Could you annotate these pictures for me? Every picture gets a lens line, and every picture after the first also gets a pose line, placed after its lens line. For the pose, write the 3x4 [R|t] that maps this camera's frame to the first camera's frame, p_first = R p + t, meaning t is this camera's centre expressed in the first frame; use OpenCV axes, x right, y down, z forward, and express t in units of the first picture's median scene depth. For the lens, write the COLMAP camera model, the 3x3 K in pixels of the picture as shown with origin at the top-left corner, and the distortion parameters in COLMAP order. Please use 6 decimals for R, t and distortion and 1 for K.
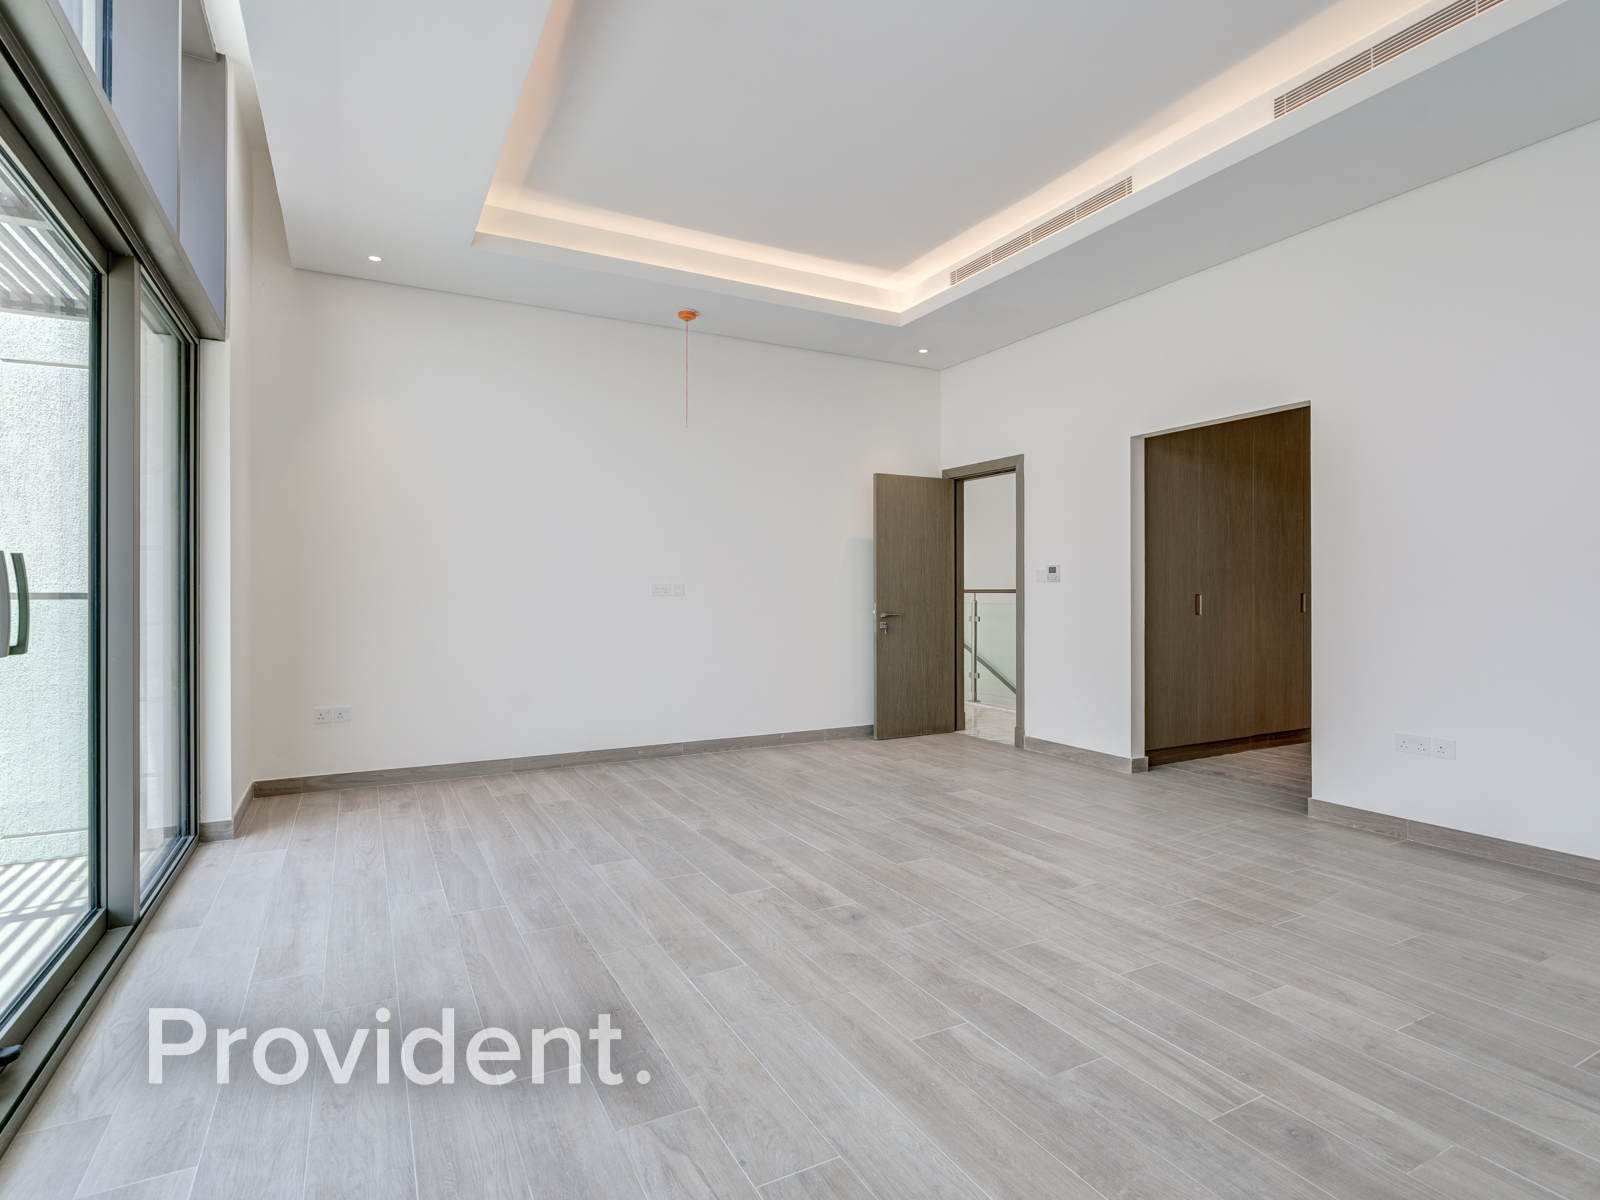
lens RADIAL K [[824.6, 0, 792.4], [0, 824.6, 597.5], [0, 0, 1]] dist [-0.002400, 0.000305]
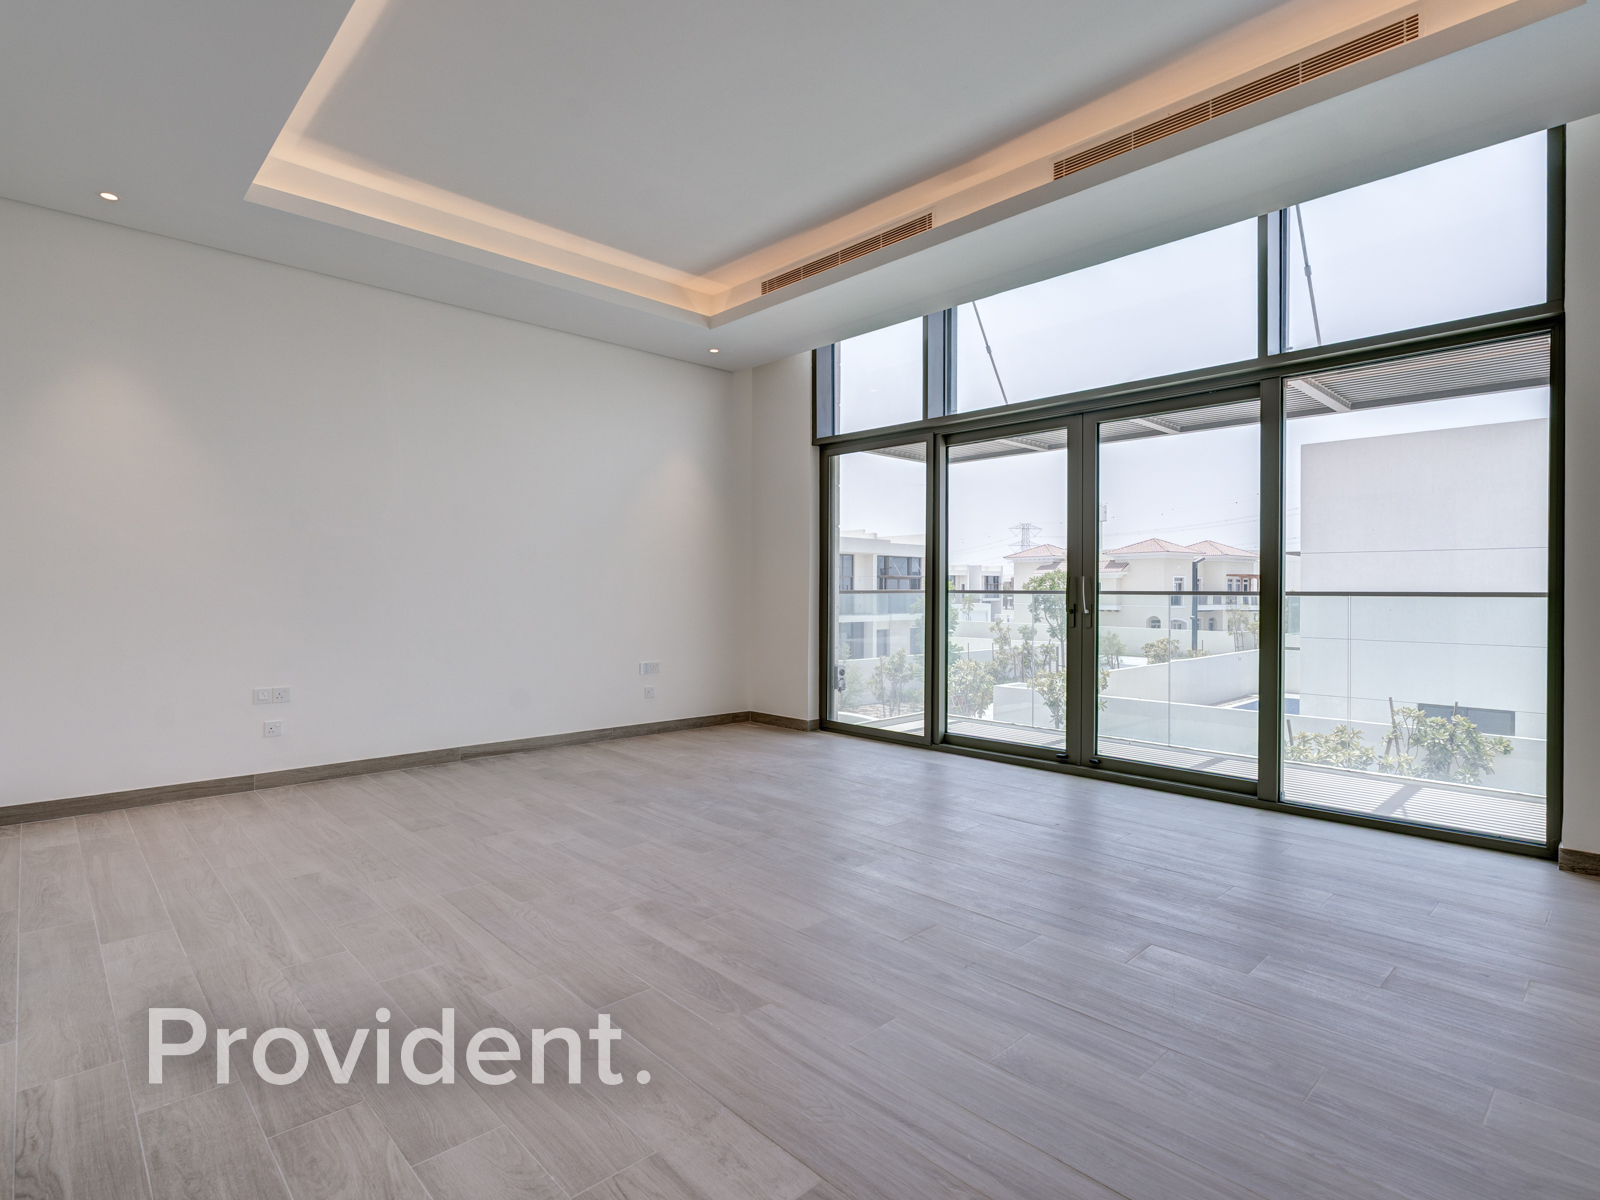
lens RADIAL K [[824.6, 0, 792.4], [0, 824.6, 597.5], [0, 0, 1]] dist [-0.002400, 0.000305]
pose [[-0.963644, -0.001352, -0.267187, 0.440741], [-0.004820, 0.999912, 0.012324, -0.008269], [0.267147, 0.013164, -0.963566, 2.012431]]
